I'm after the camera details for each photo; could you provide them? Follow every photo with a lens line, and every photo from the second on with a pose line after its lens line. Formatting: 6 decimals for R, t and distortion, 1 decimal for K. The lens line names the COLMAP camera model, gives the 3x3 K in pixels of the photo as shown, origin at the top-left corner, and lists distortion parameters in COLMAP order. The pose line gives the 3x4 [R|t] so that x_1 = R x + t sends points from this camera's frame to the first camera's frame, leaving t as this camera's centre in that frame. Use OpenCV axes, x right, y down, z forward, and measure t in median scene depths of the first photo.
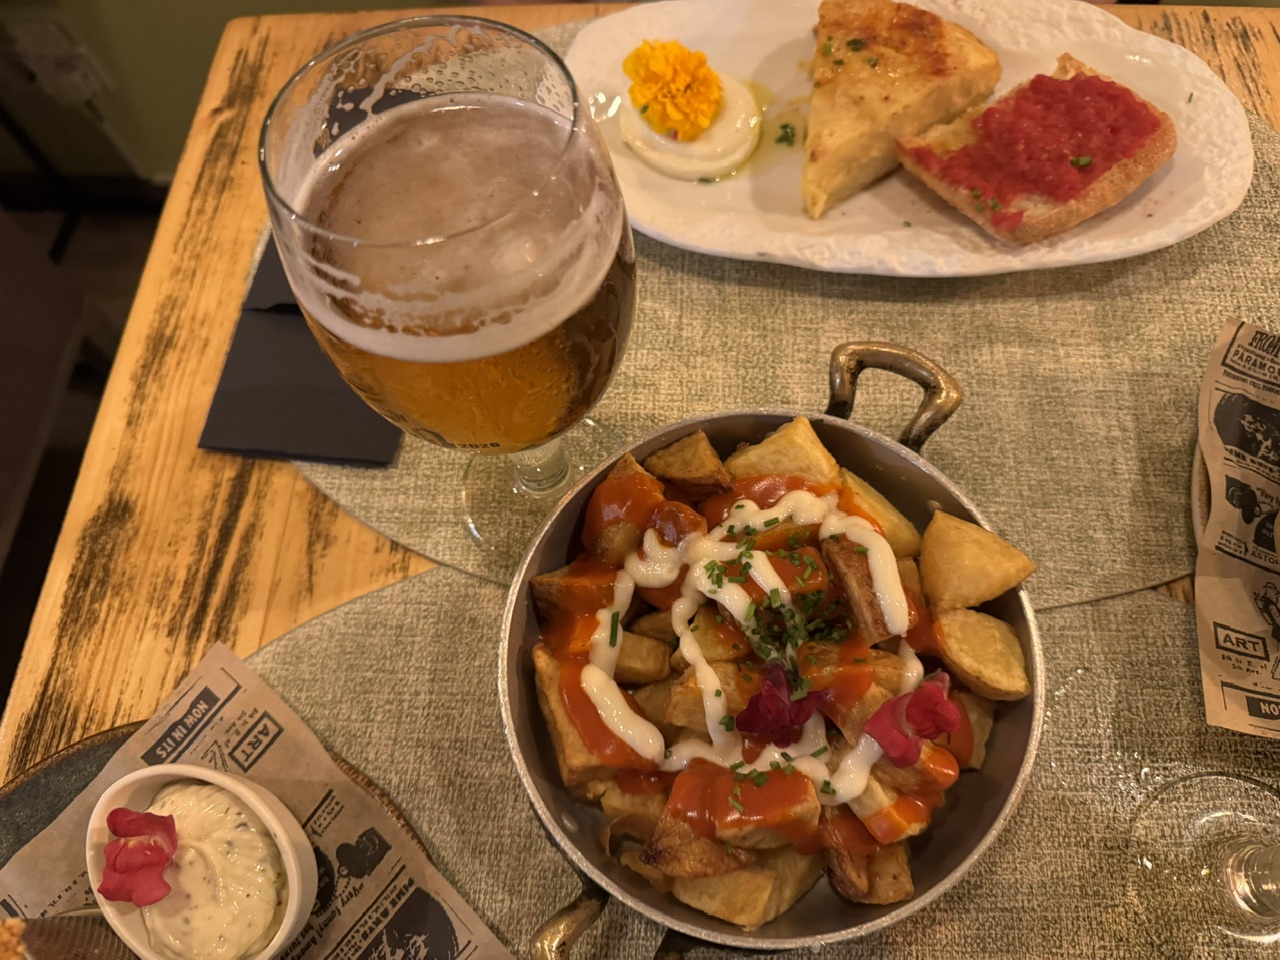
lens RADIAL K [[883.7, 0, 640.0], [0, 883.7, 480.0], [0, 0, 1]] dist [-0.047199, 0.005472]
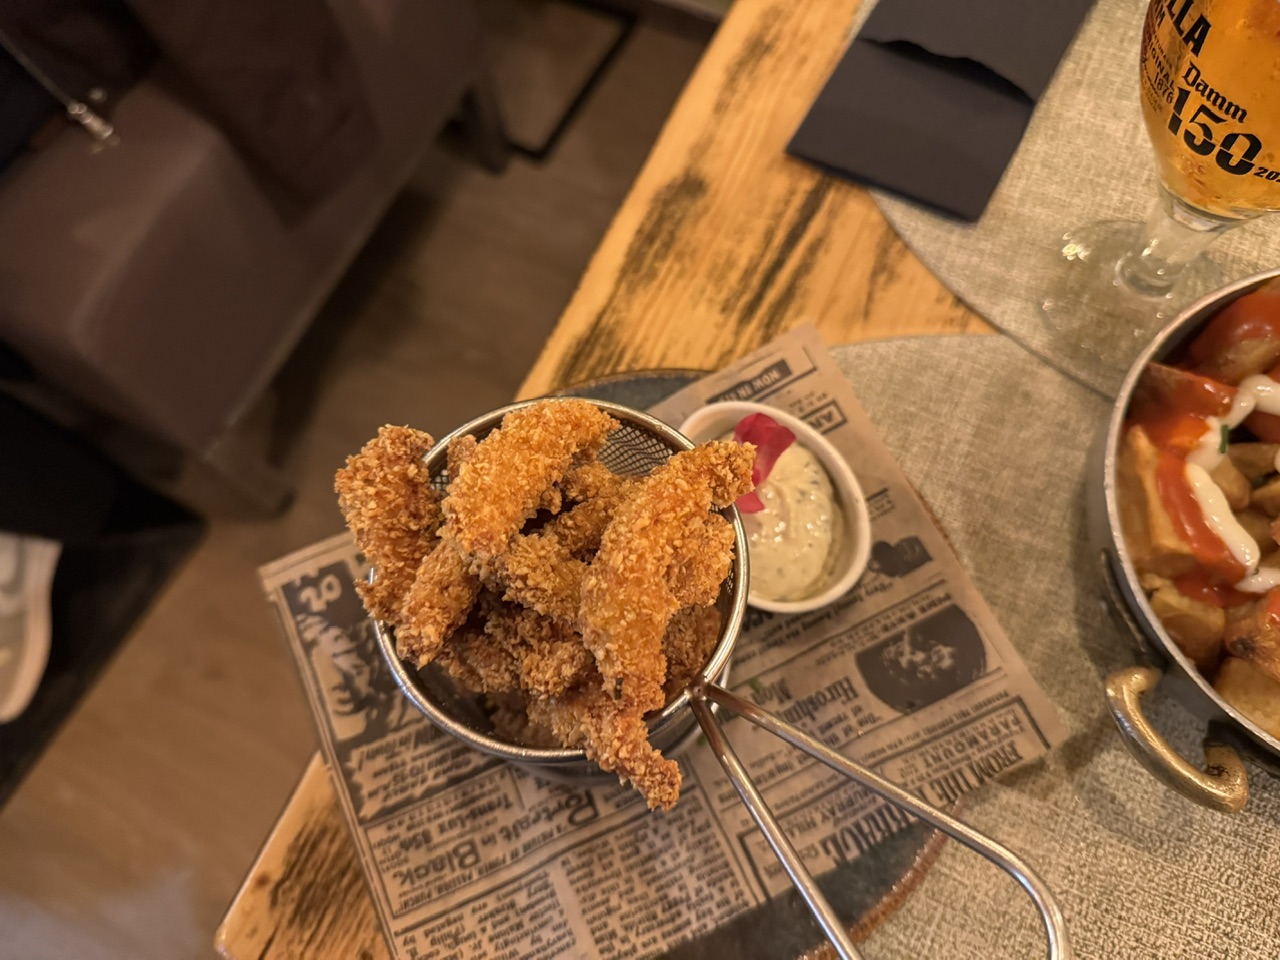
lens RADIAL K [[883.7, 0, 640.0], [0, 883.7, 480.0], [0, 0, 1]] dist [-0.047199, 0.005472]
pose [[0.915769, 0.354258, -0.189388, -0.358148], [-0.331762, 0.932817, 0.140665, 0.248448], [0.226496, -0.065985, 0.971774, -0.052942]]
